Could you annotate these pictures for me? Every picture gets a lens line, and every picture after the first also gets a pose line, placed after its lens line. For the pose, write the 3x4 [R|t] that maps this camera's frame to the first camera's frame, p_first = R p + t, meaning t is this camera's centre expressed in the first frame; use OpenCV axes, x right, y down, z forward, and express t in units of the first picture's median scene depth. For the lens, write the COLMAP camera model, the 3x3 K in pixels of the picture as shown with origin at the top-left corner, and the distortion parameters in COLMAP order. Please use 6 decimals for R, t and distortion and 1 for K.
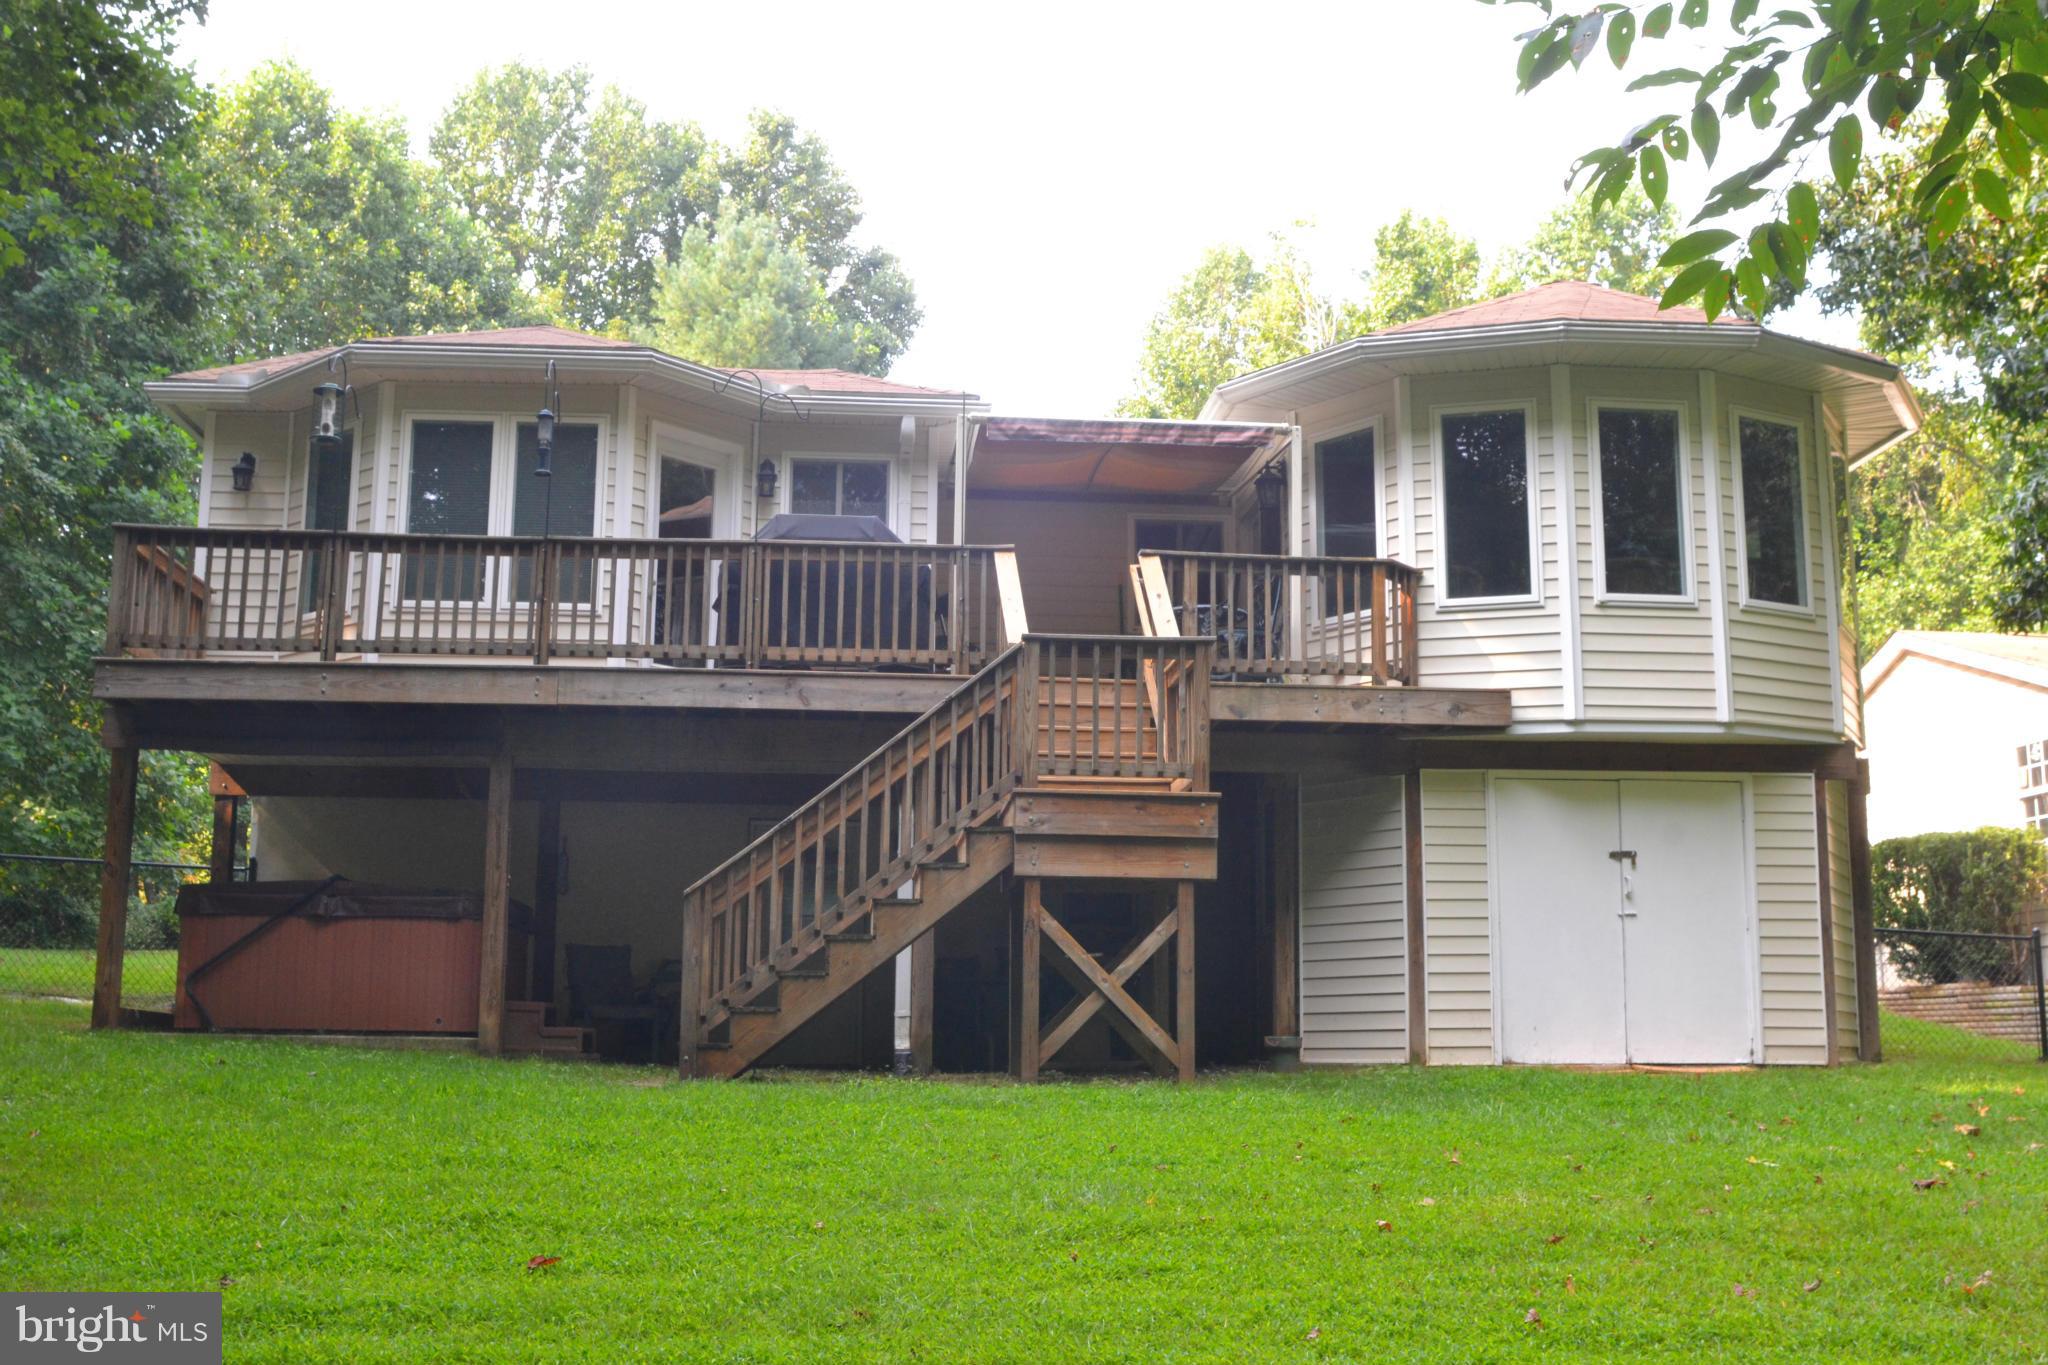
lens RADIAL K [[2197.3, 0, 1024.0], [0, 2197.3, 682.5], [0, 0, 1]] dist [-0.098115, 0.099693]
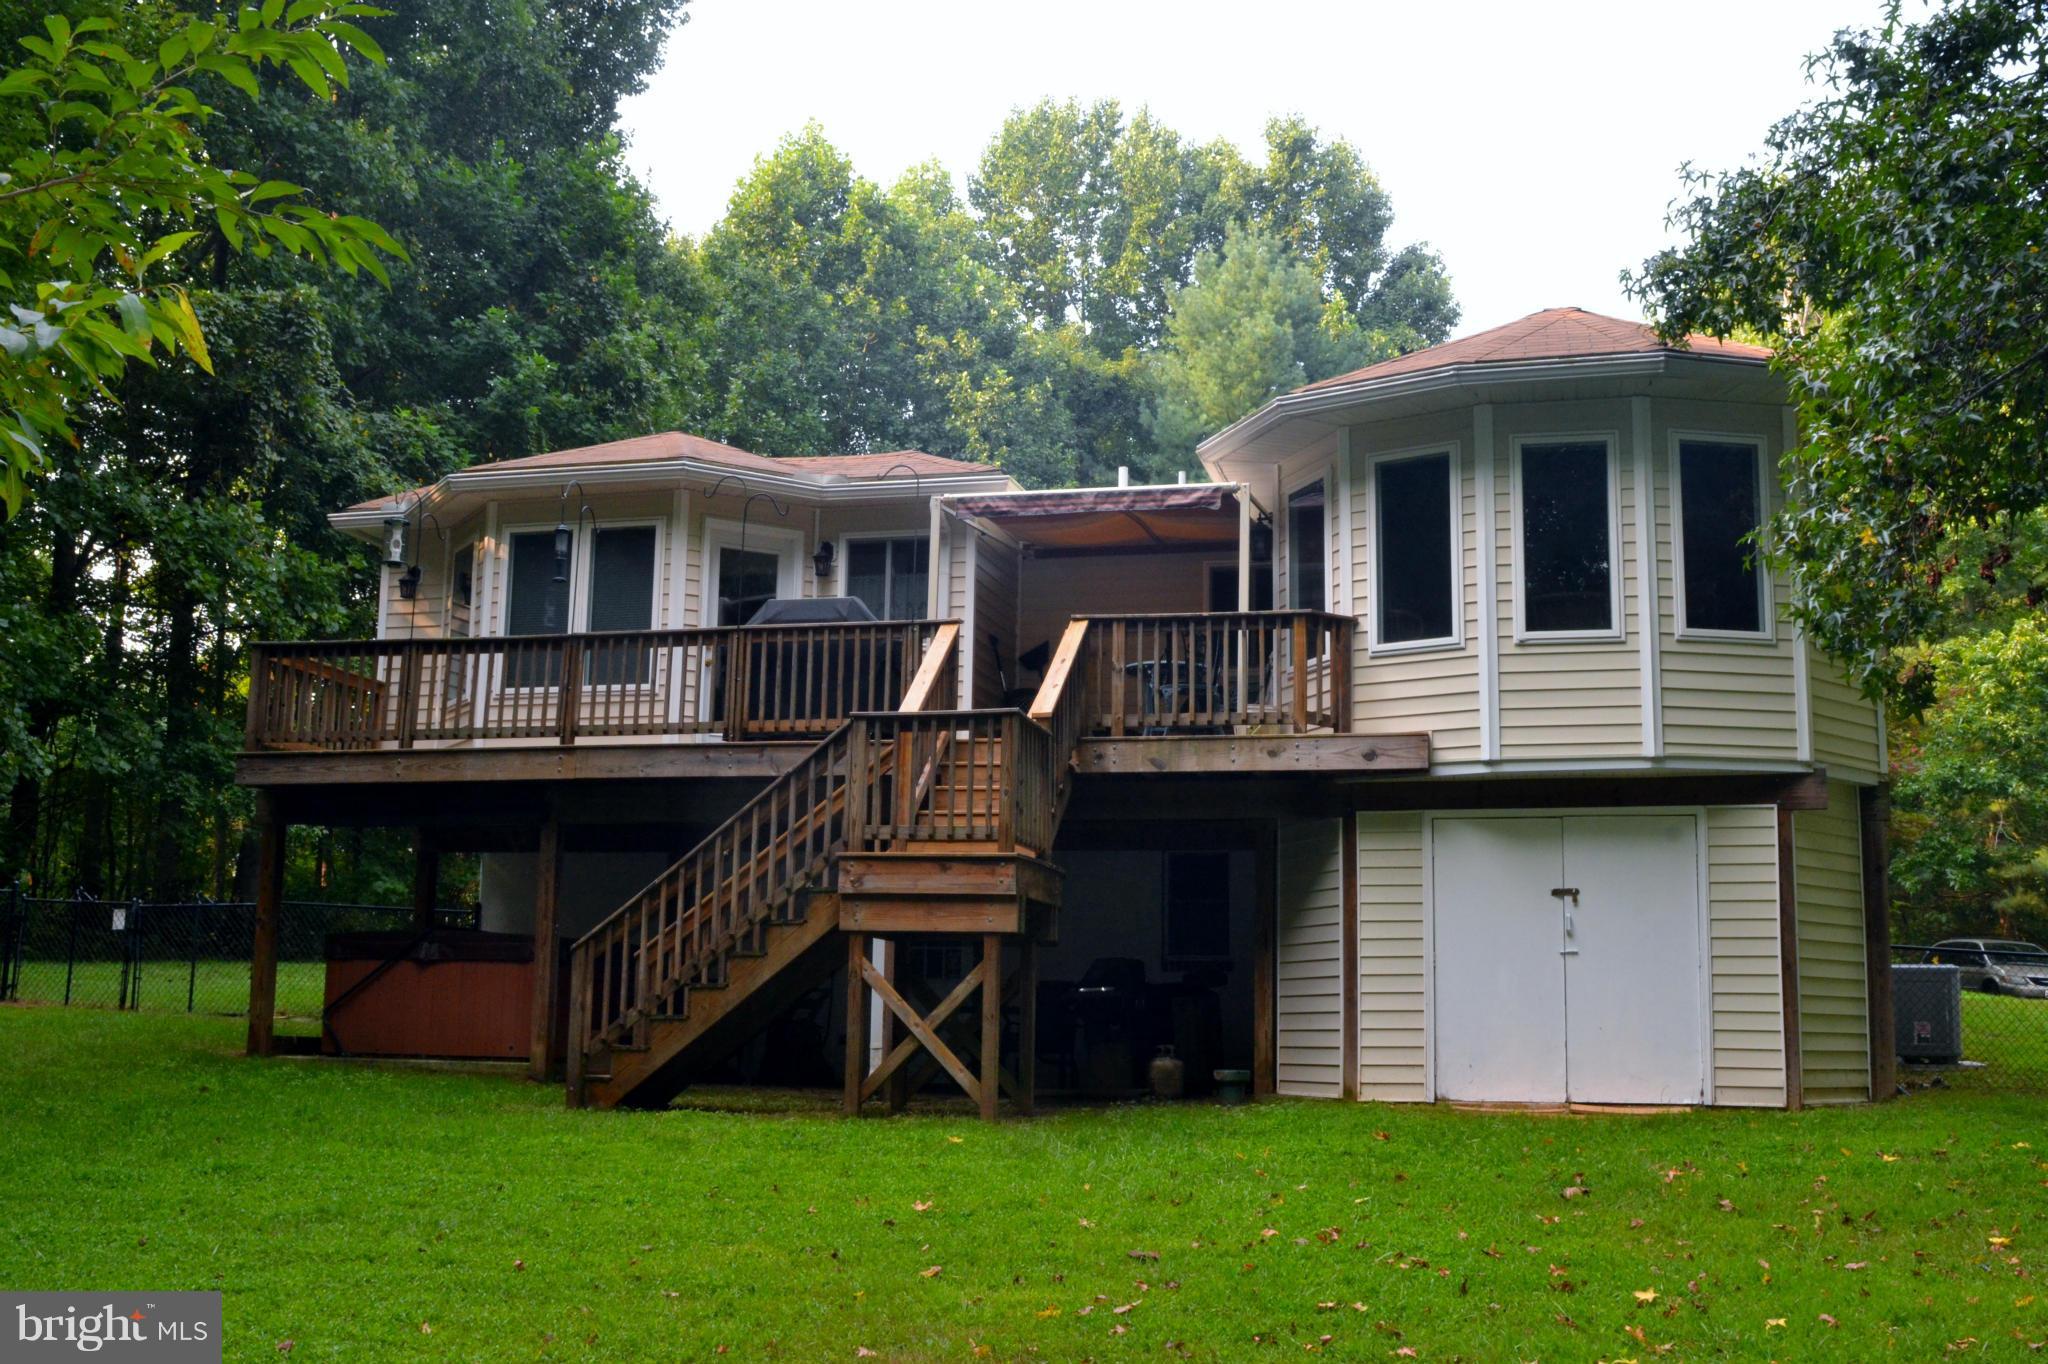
lens RADIAL K [[2197.3, 0, 1024.0], [0, 2197.3, 682.0], [0, 0, 1]] dist [-0.098115, 0.099693]
pose [[0.944042, -0.044656, -0.326788, 0.371711], [0.046238, 0.998926, -0.002930, -0.025307], [0.326568, -0.012344, 0.945093, -0.020575]]
